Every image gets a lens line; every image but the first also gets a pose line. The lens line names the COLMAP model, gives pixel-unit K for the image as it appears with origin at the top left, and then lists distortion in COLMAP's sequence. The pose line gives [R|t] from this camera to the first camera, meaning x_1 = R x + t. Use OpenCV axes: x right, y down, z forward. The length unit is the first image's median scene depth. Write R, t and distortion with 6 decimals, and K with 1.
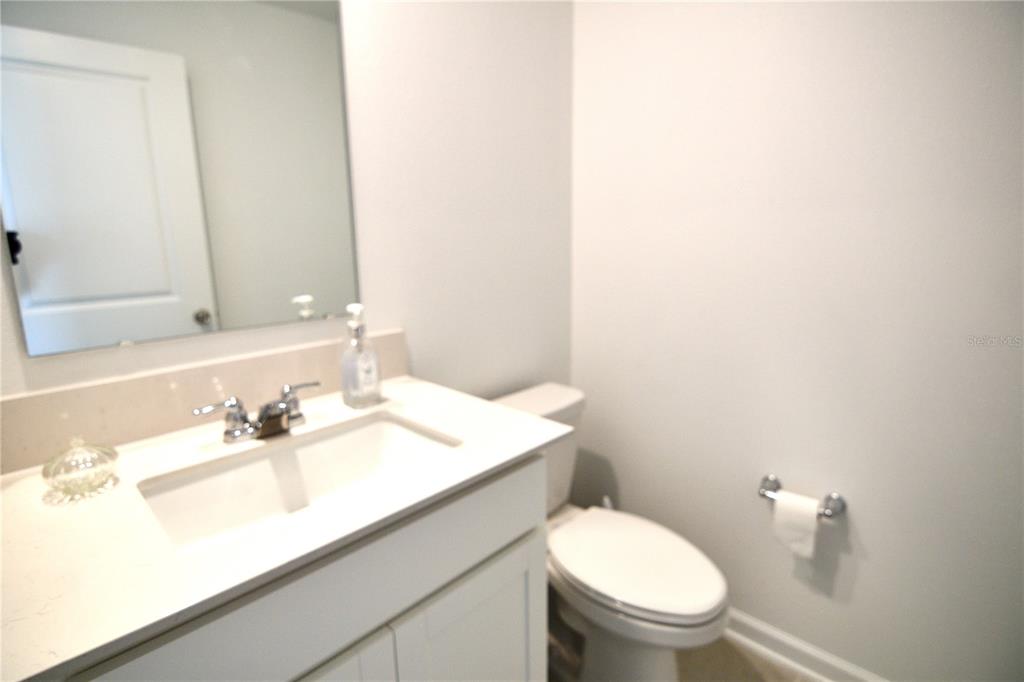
lens RADIAL K [[540.7, 0, 512.0], [0, 540.7, 341.0], [0, 0, 1]] dist [0.000754, 0.000195]
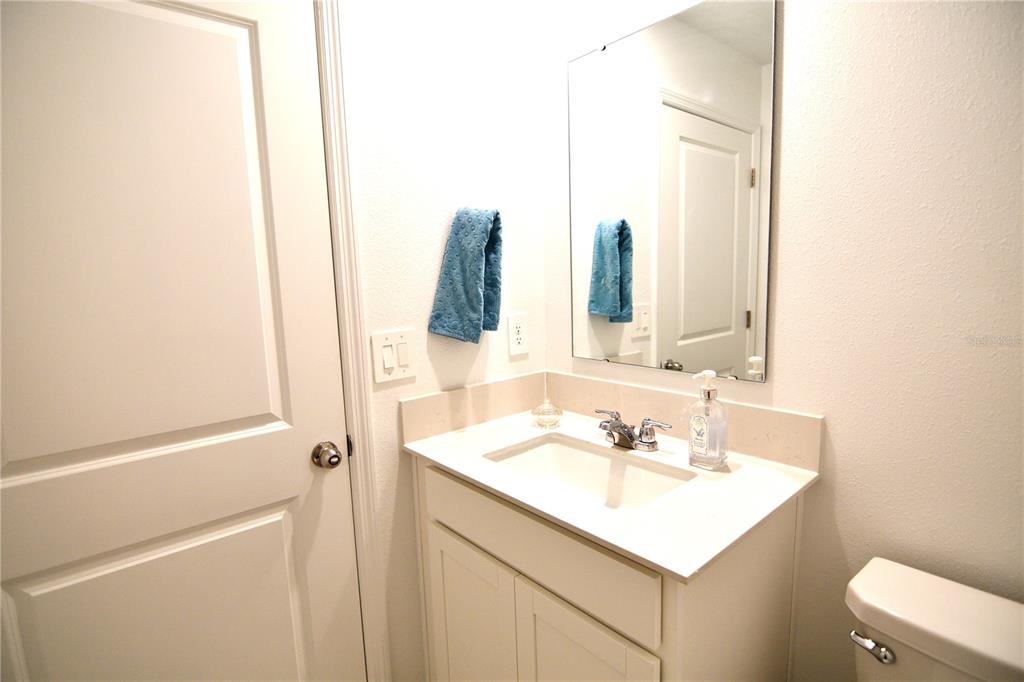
lens RADIAL K [[508.5, 0, 506.0], [0, 508.5, 339.0], [0, 0, 1]] dist [-0.000867, -0.000239]
pose [[-0.107747, 0.144760, -0.983583, 0.811358], [-0.181421, 0.969867, 0.162616, -0.241987], [0.977485, 0.195964, -0.078238, 0.752526]]
